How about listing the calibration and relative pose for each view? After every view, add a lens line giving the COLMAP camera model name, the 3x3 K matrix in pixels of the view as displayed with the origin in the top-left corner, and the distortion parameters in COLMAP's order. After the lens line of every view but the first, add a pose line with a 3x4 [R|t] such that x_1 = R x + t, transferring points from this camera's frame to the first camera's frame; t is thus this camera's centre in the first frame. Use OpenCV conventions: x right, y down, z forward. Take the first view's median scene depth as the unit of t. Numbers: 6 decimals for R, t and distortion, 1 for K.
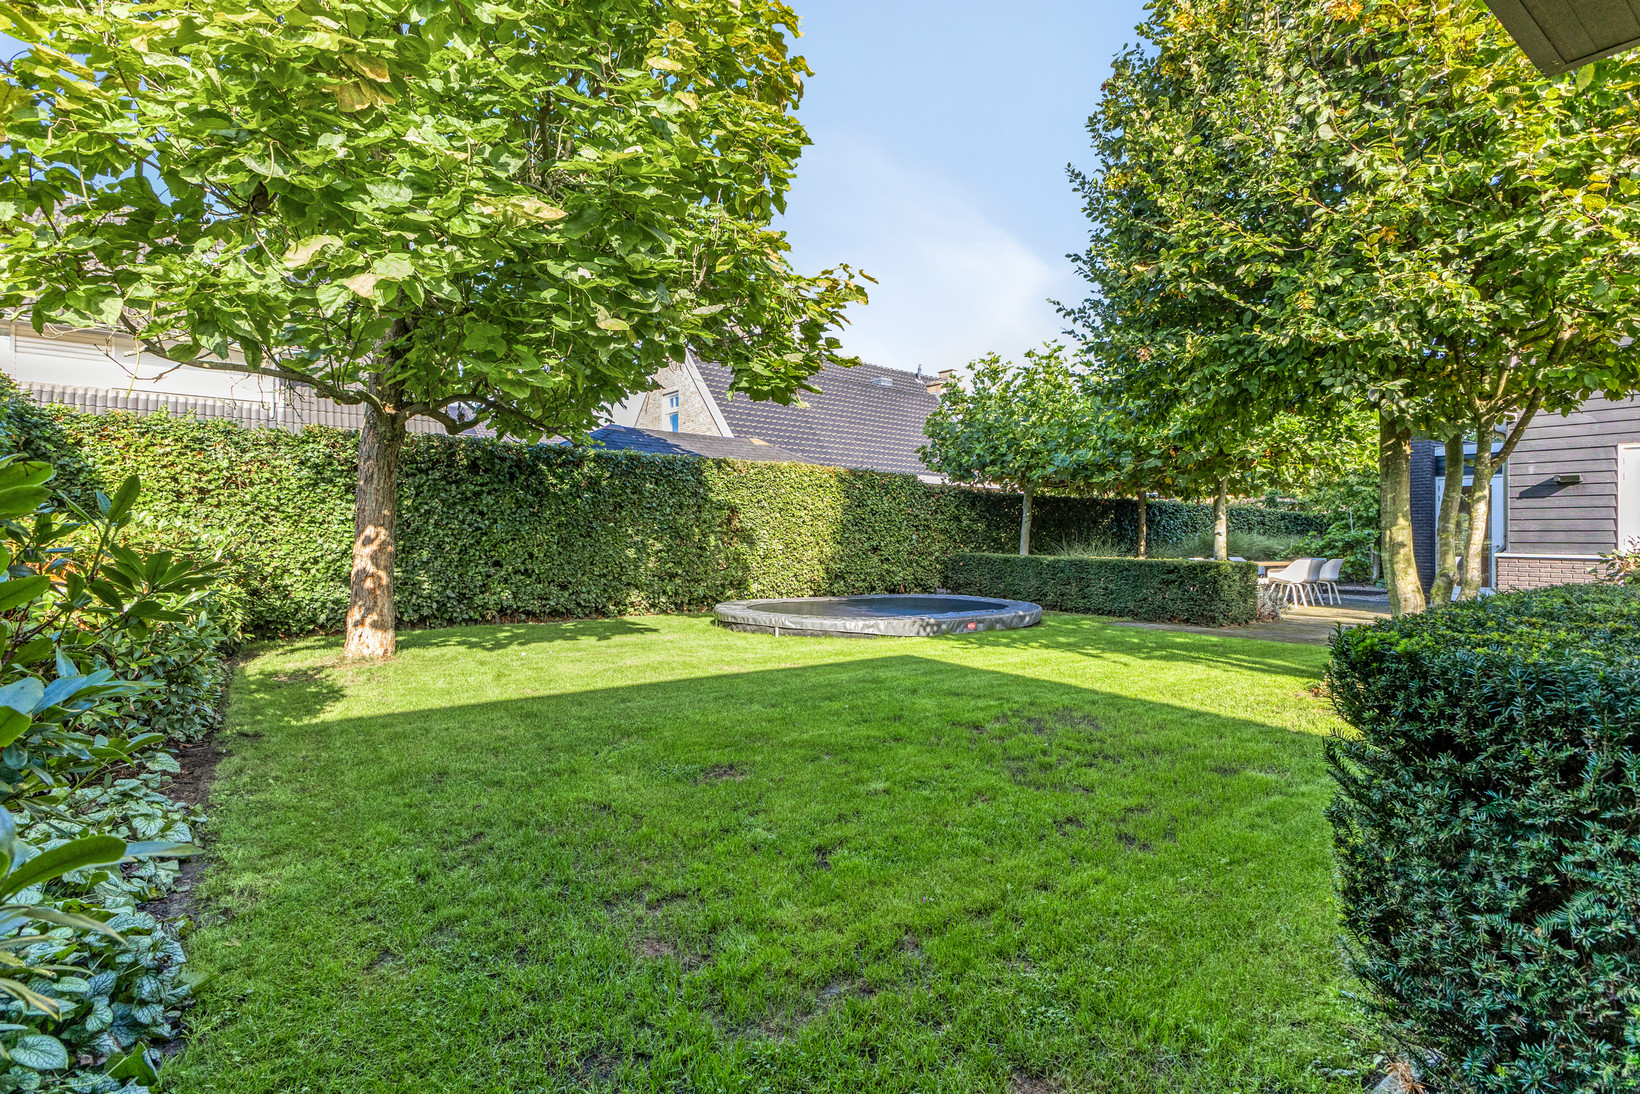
lens RADIAL K [[780.8, 0, 821.0], [0, 780.8, 537.1], [0, 0, 1]] dist [0.003912, 0.000047]
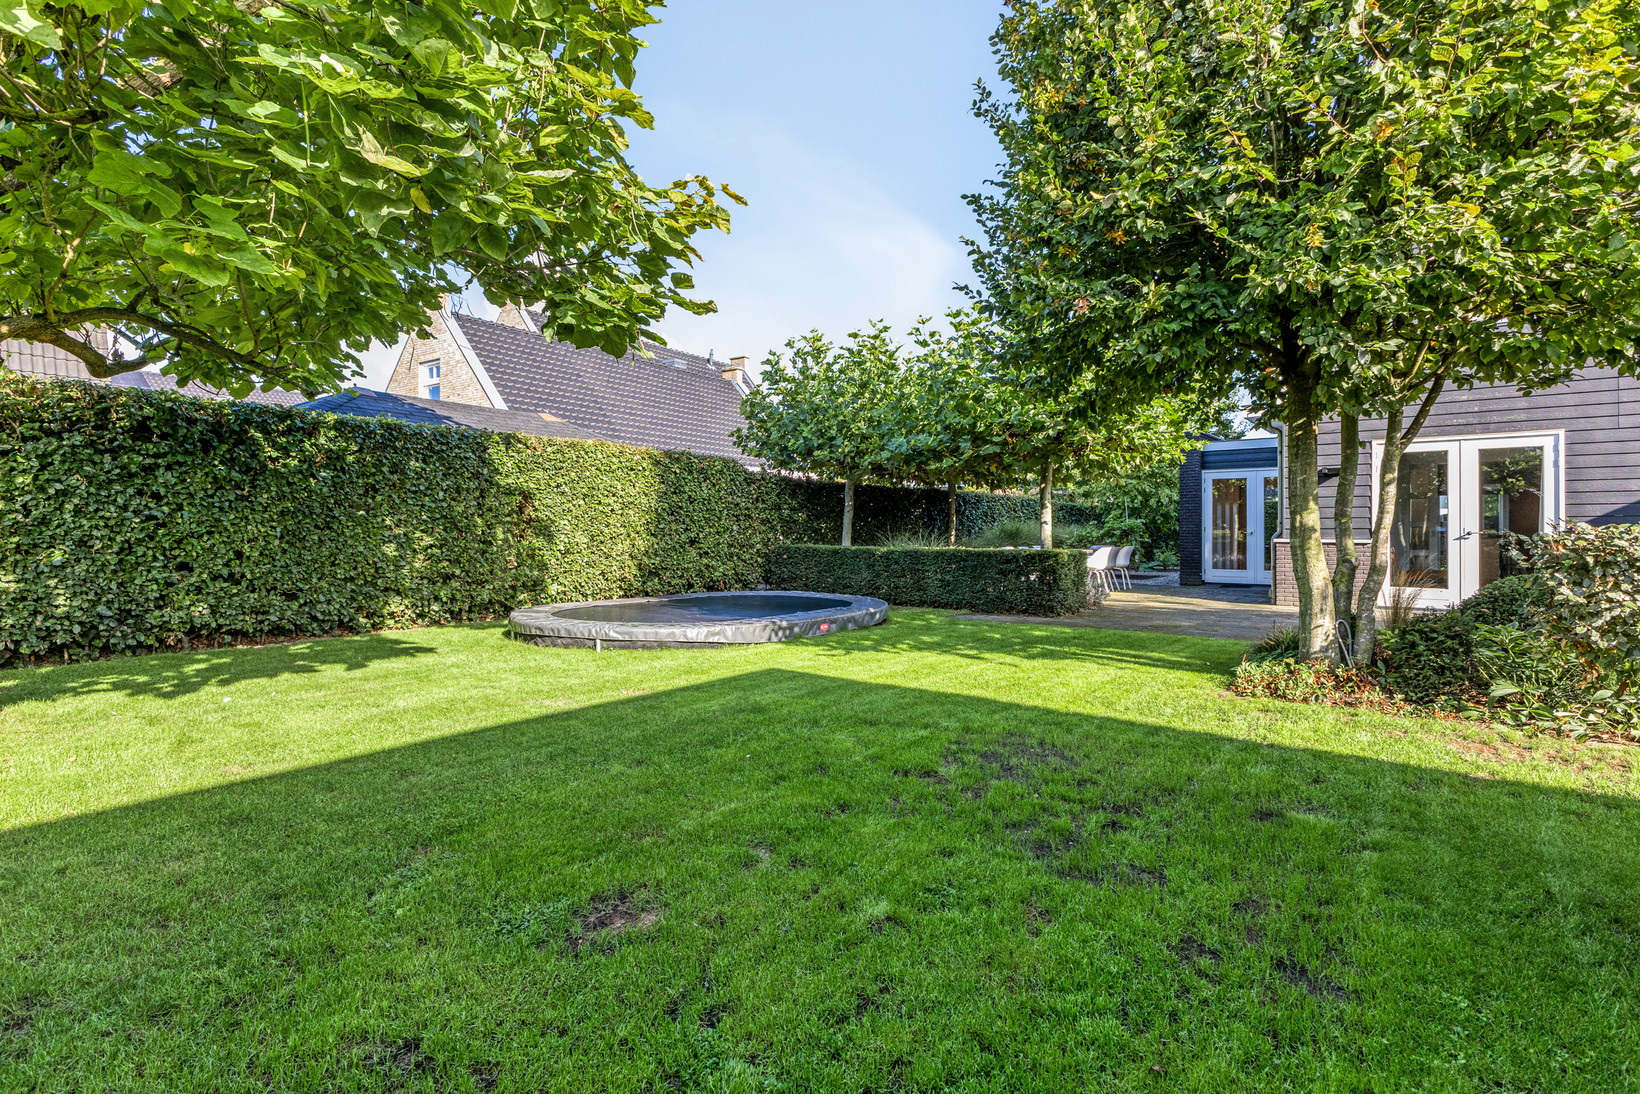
lens RADIAL K [[780.8, 0, 821.0], [0, 780.8, 537.1], [0, 0, 1]] dist [0.003912, 0.000047]
pose [[0.960370, -0.008710, 0.278592, -0.052731], [0.006105, 0.999929, 0.010215, 0.002939], [-0.278661, -0.008110, 0.960355, 0.147035]]
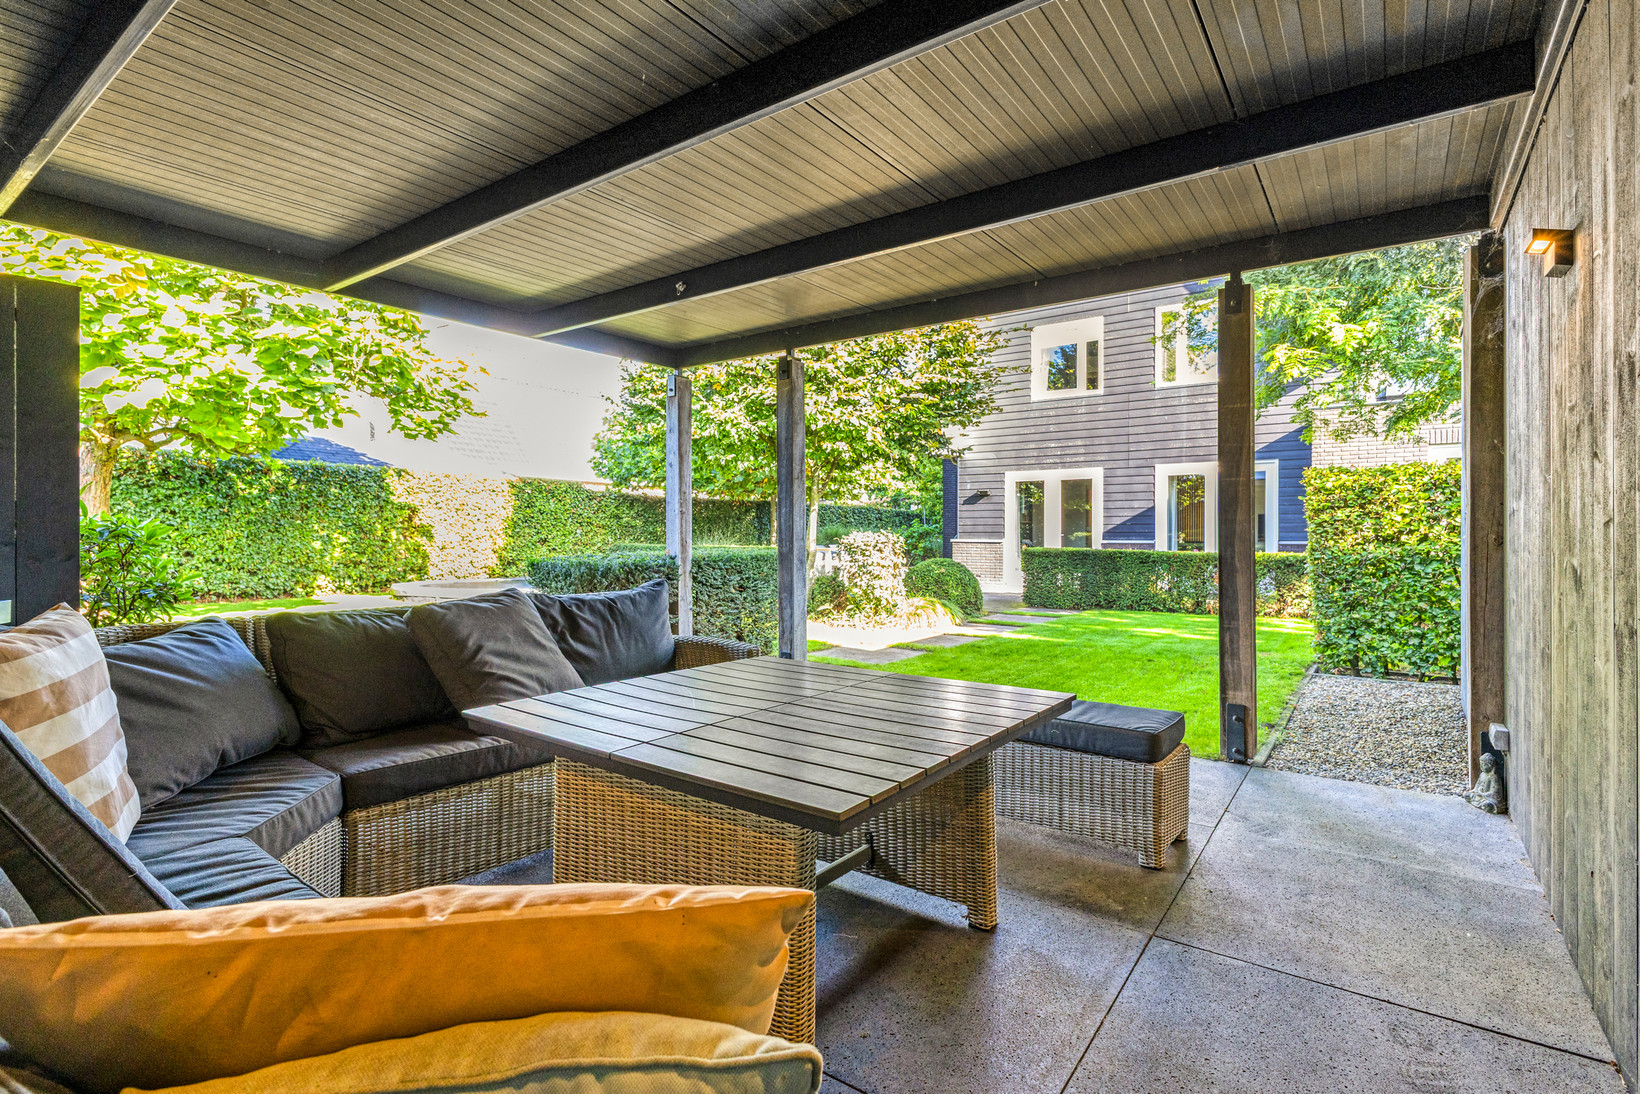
lens RADIAL K [[780.8, 0, 821.0], [0, 780.8, 537.1], [0, 0, 1]] dist [0.003912, 0.000047]
pose [[0.949923, -0.007332, 0.312399, 0.138115], [0.005805, 0.999966, 0.005819, 0.006032], [-0.312431, -0.003715, 0.949933, -0.459212]]
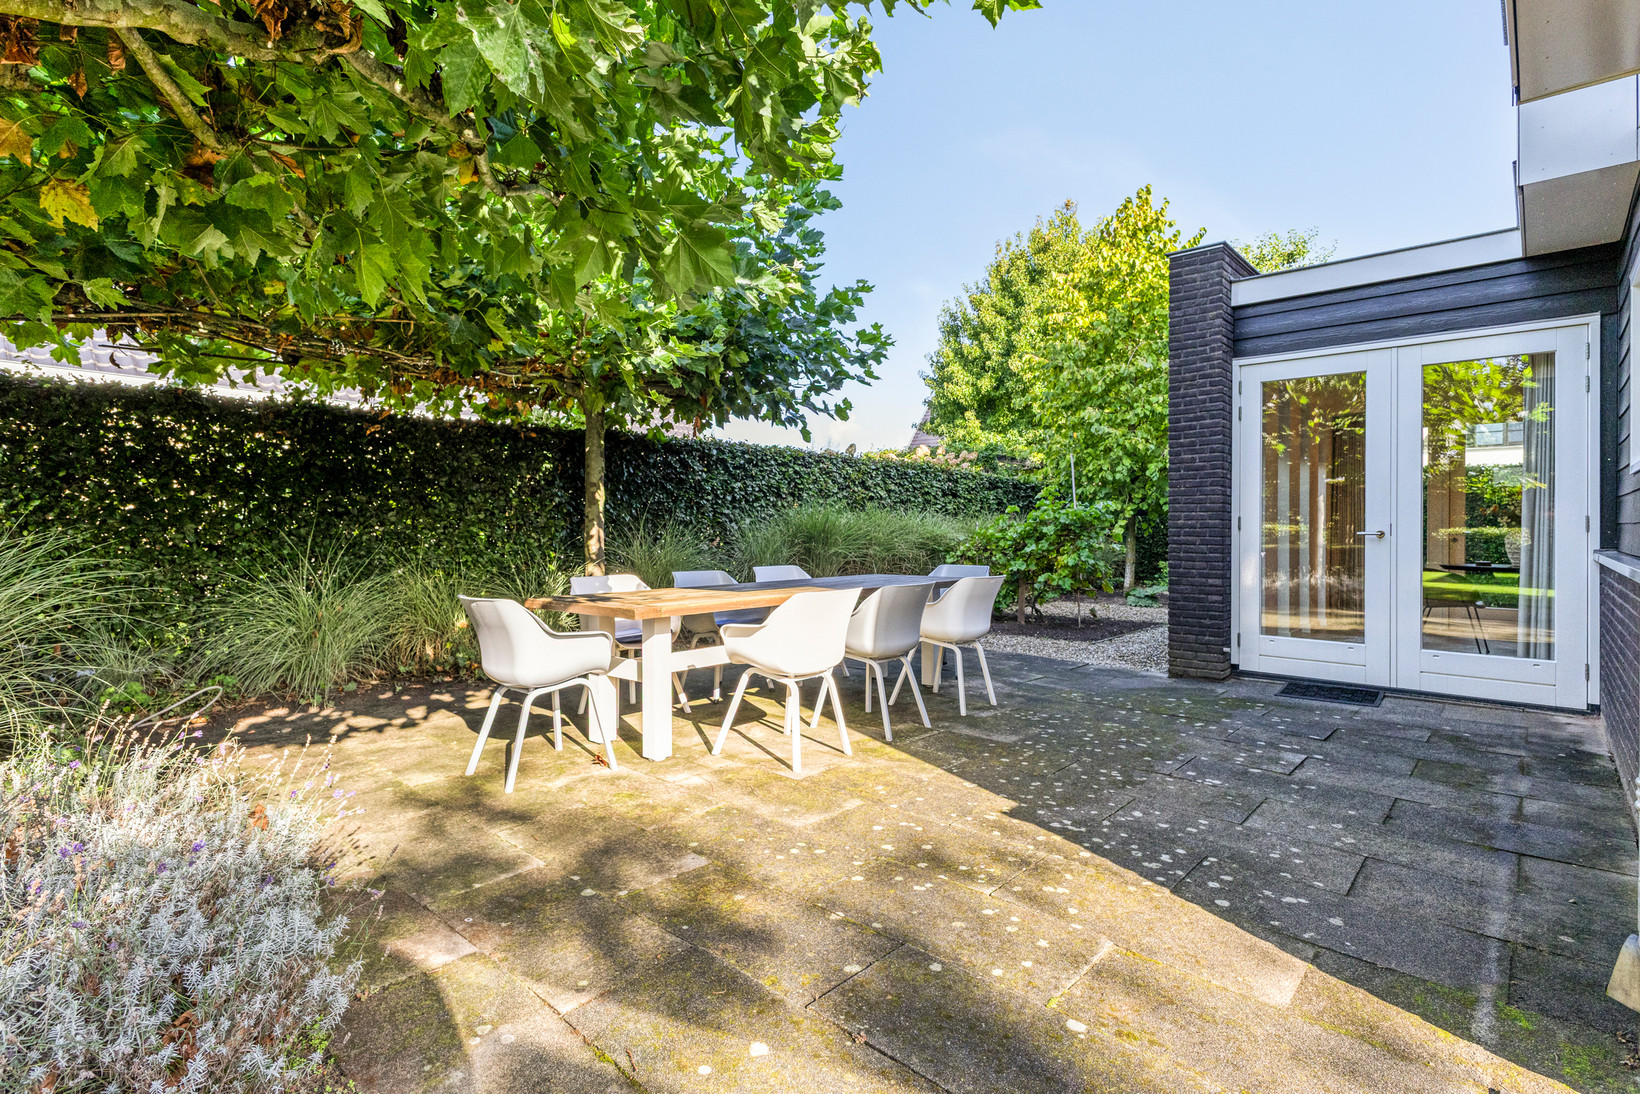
lens RADIAL K [[780.8, 0, 821.0], [0, 780.8, 537.1], [0, 0, 1]] dist [0.003912, 0.000047]
pose [[0.978183, -0.008383, 0.207575, 0.769357], [0.005238, 0.999863, 0.015695, 0.008982], [-0.207678, -0.014265, 0.978093, 1.009383]]
